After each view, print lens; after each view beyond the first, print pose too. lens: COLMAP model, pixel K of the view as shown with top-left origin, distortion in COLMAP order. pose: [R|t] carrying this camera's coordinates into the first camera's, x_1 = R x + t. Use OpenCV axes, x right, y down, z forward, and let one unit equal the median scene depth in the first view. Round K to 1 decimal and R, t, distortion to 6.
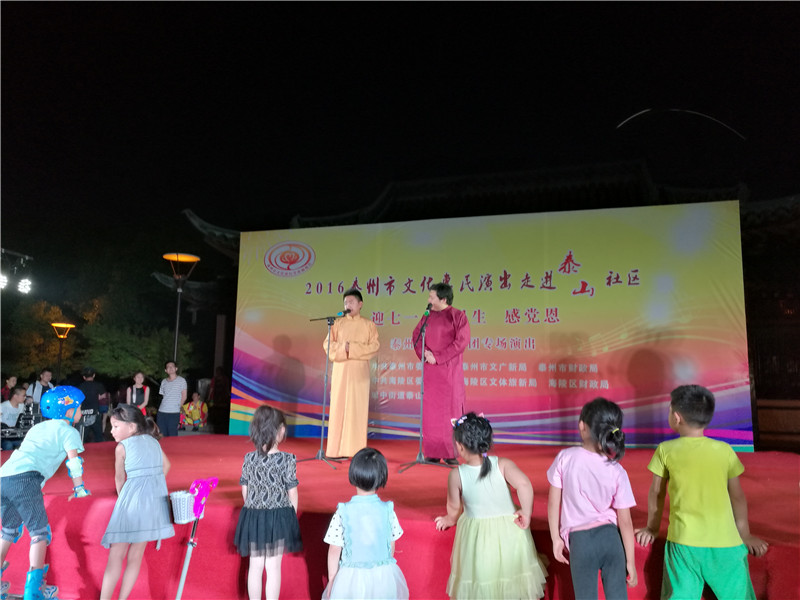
lens RADIAL K [[629.6, 0, 400.9], [0, 629.6, 298.8], [0, 0, 1]] dist [0.010092, -0.002755]
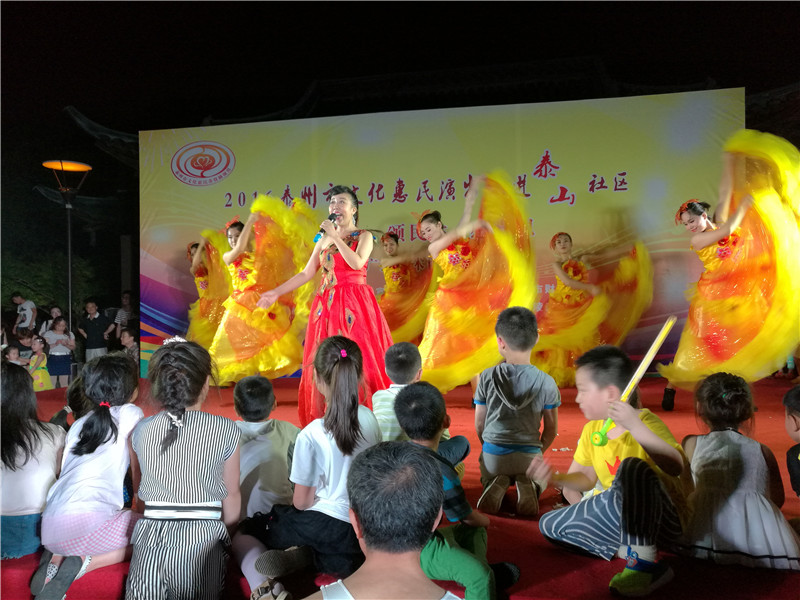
lens RADIAL K [[636.2, 0, 398.6], [0, 636.2, 303.3], [0, 0, 1]] dist [-0.053899, 0.164730]
pose [[0.992617, -0.031000, 0.117260, -0.031901], [0.014481, 0.990160, 0.139187, 0.004945], [-0.120421, -0.136462, 0.983299, 0.161997]]
